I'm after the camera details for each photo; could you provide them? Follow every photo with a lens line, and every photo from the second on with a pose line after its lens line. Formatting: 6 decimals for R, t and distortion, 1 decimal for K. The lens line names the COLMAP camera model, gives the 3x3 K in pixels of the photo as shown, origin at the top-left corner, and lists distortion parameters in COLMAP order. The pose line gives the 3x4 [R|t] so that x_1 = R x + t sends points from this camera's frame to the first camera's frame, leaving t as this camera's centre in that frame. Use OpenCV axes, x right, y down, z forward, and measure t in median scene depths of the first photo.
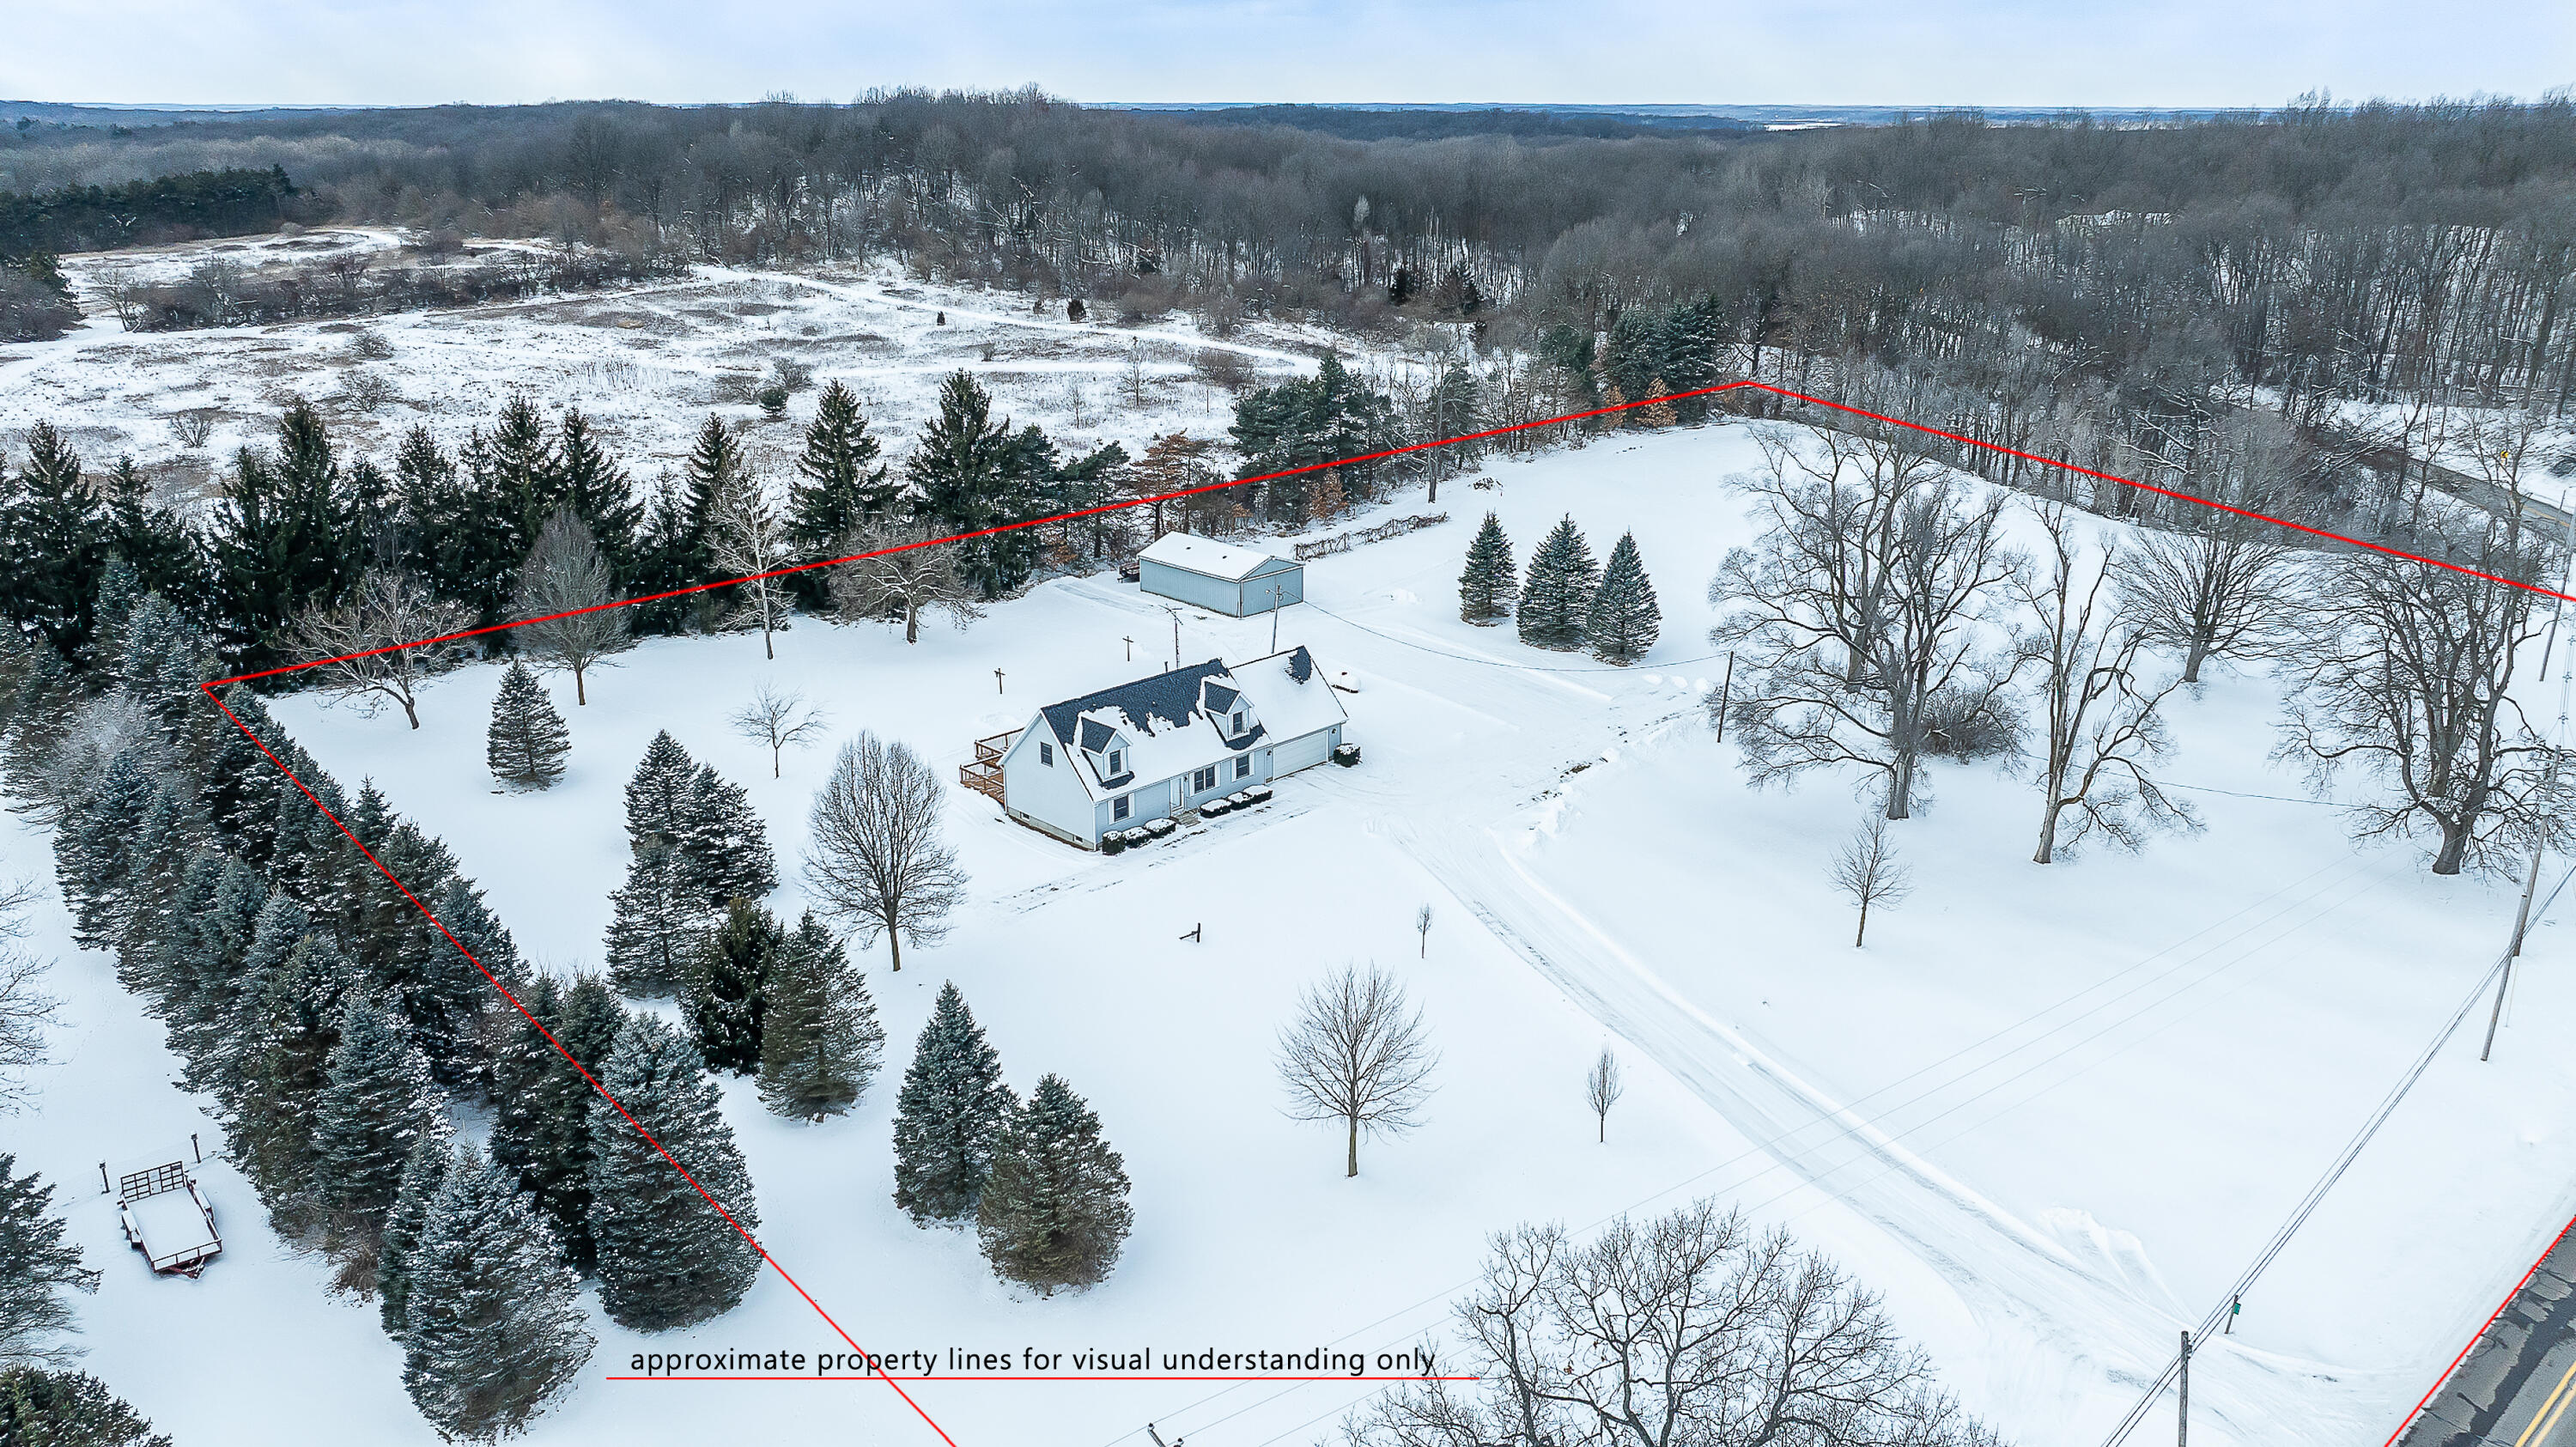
lens RADIAL K [[1815.4, 0, 1298.4], [0, 1815.4, 710.8], [0, 0, 1]] dist [-0.017885, 0.003917]
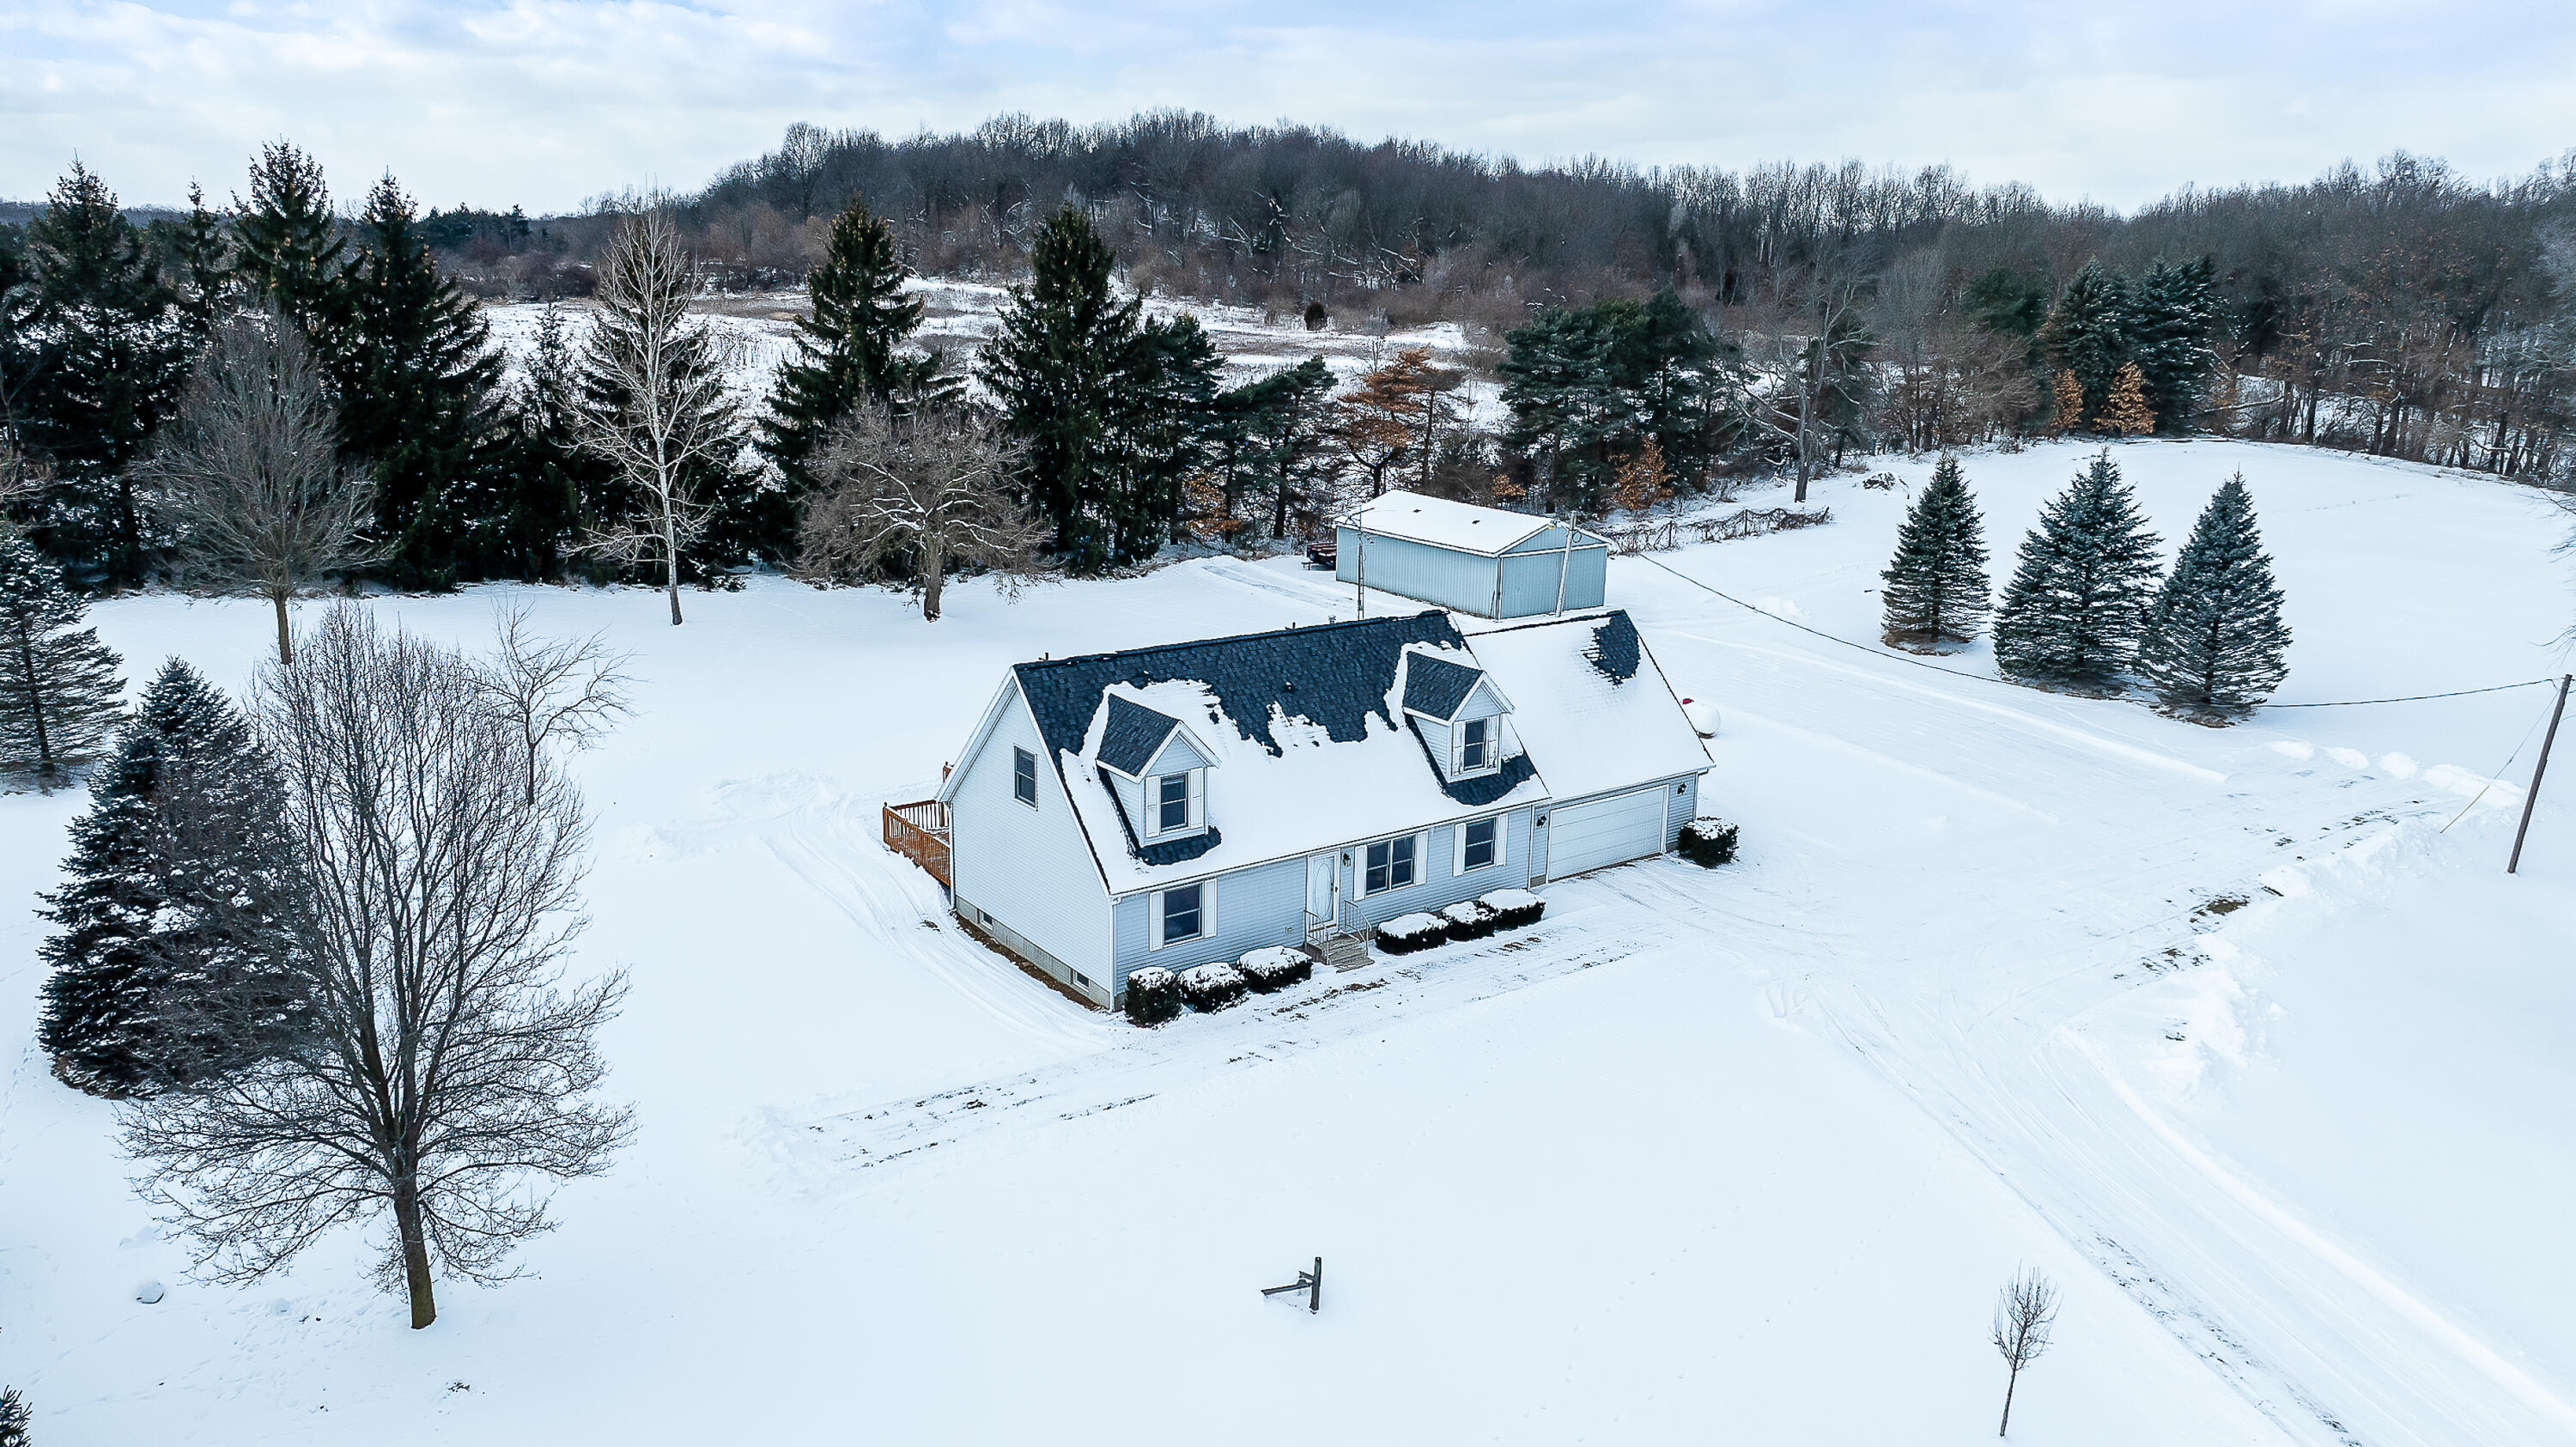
lens RADIAL K [[1815.4, 0, 1298.4], [0, 1815.4, 710.8], [0, 0, 1]] dist [-0.017885, 0.003917]
pose [[0.988234, 0.055994, -0.142334, -0.010402], [-0.067070, 0.994982, -0.074250, 0.026919], [0.137462, 0.082923, 0.987030, 0.432781]]
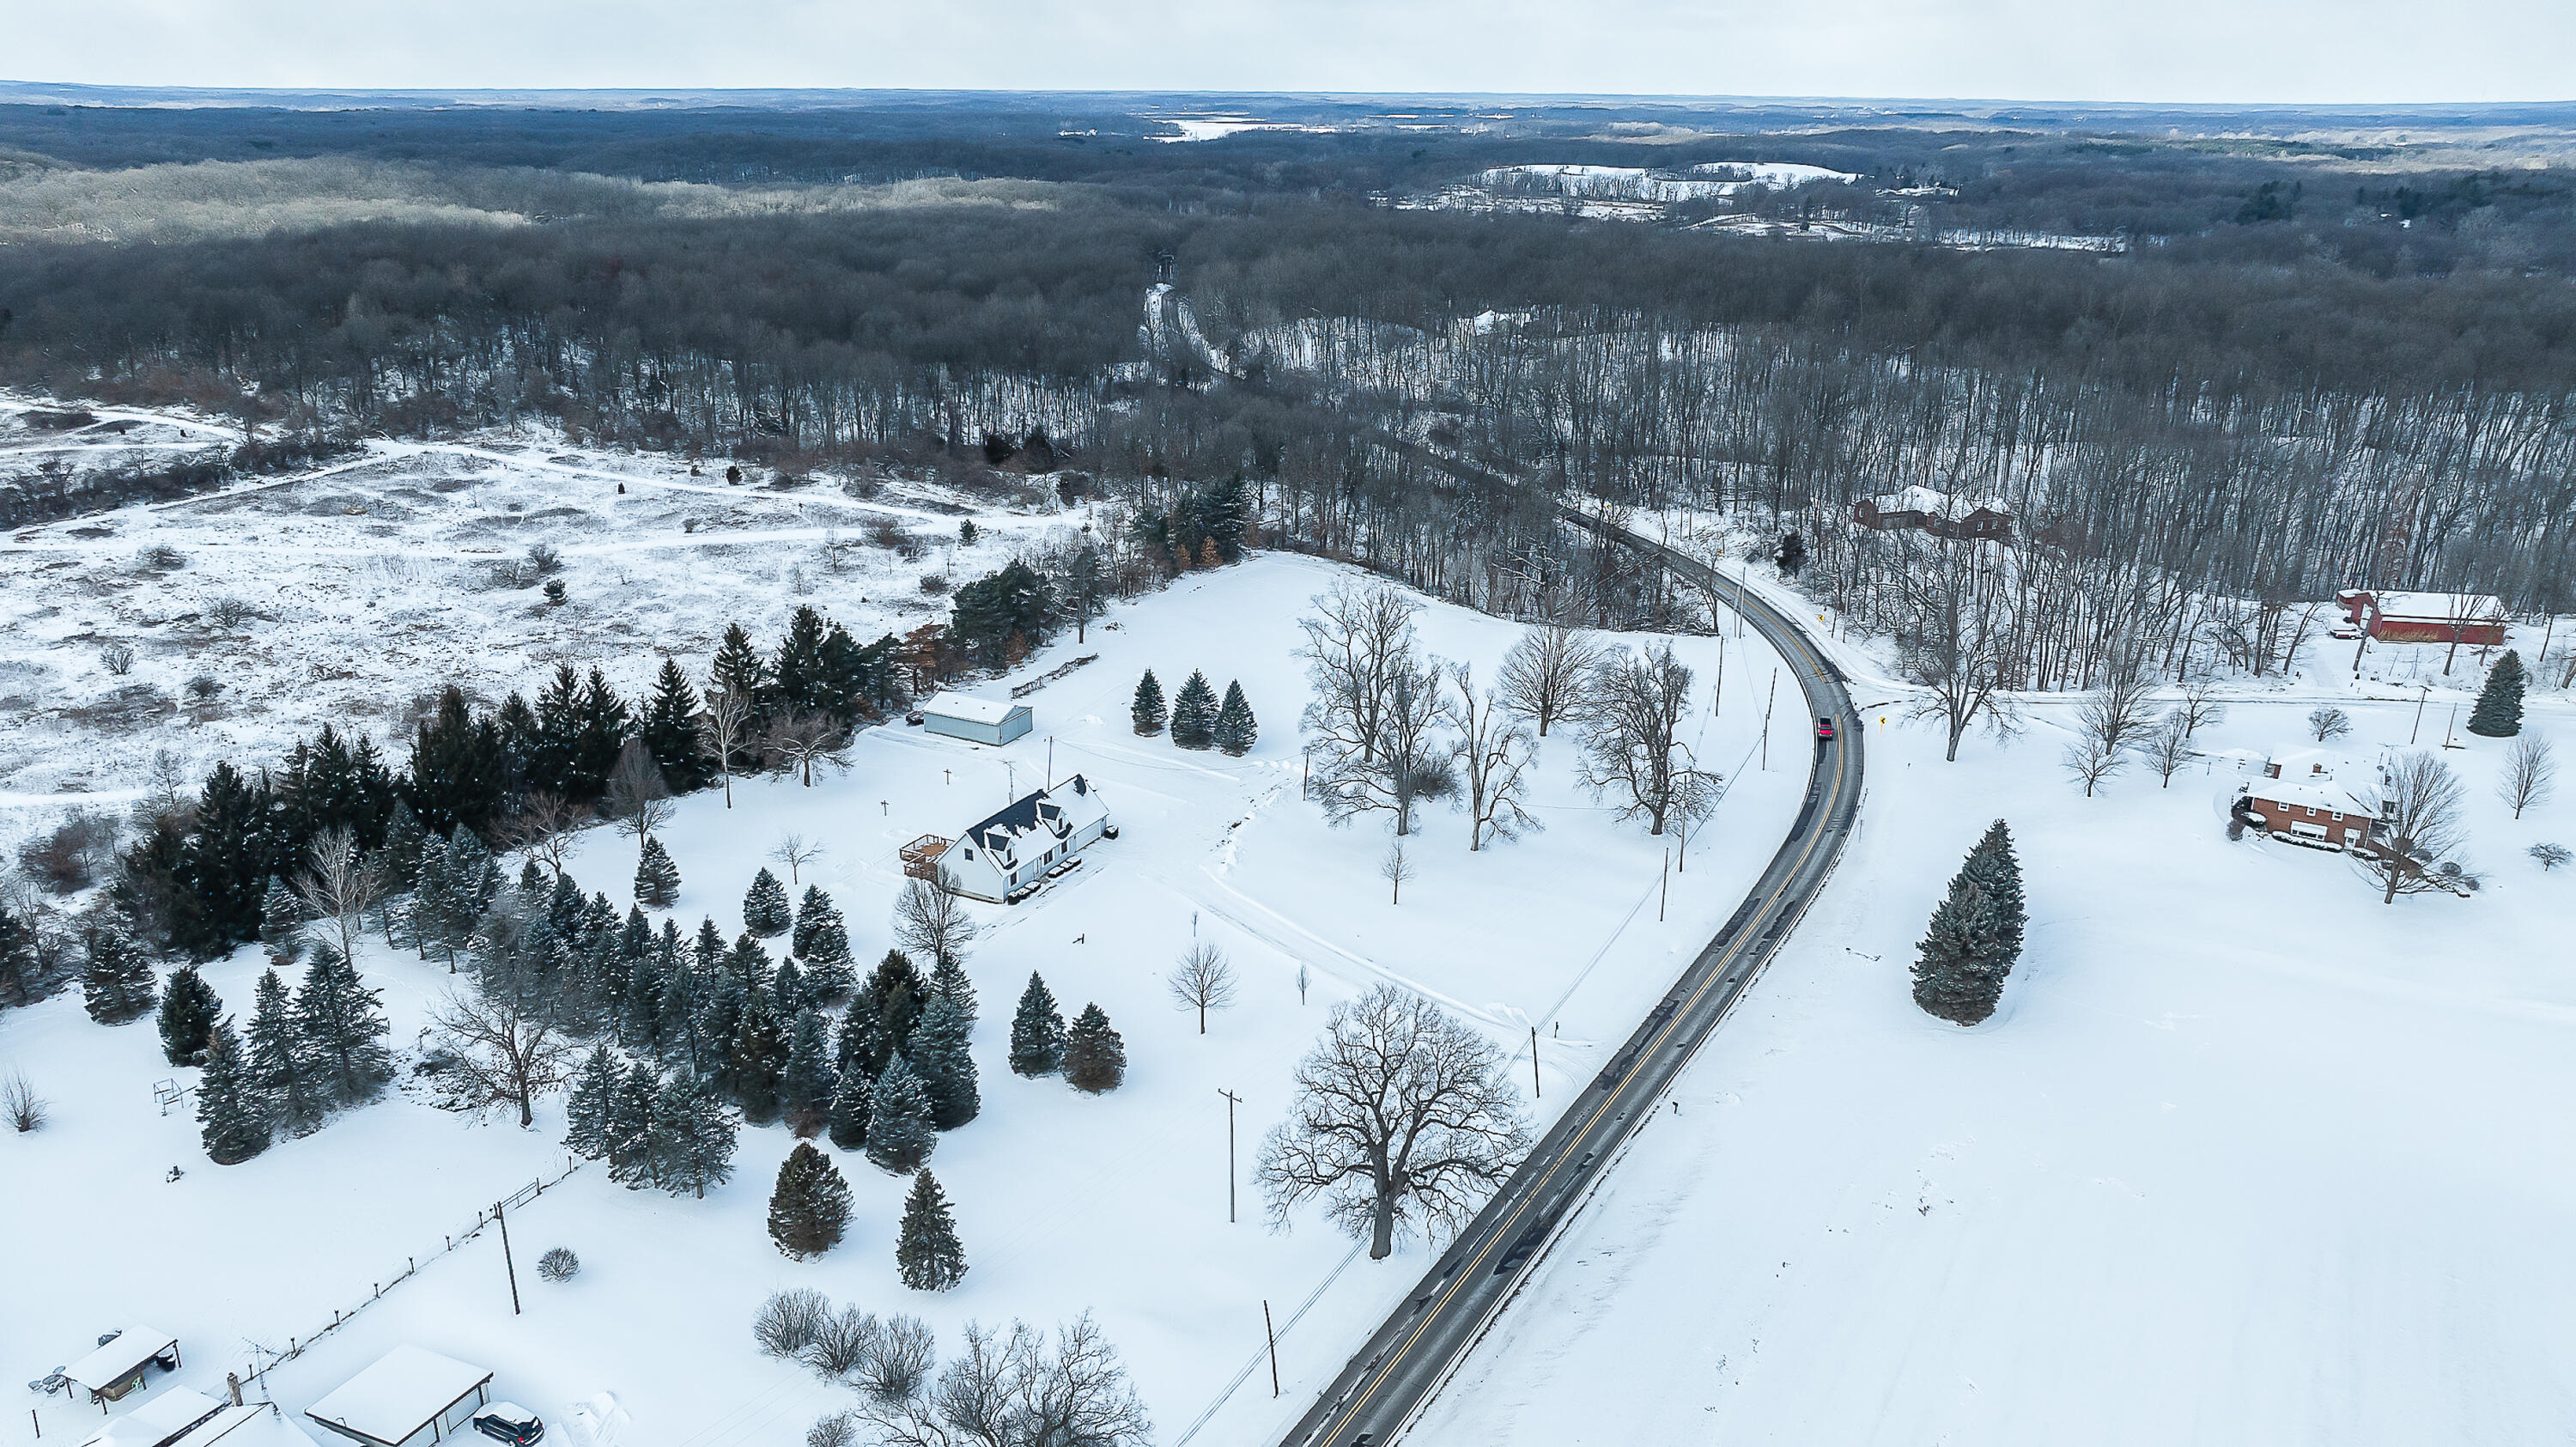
lens RADIAL K [[1815.4, 0, 1298.4], [0, 1815.4, 710.8], [0, 0, 1]] dist [-0.017885, 0.003917]
pose [[0.953475, -0.094183, 0.286382, -0.248263], [0.091776, 0.995540, 0.021849, -0.097711], [-0.287163, 0.005451, 0.957866, -0.642345]]
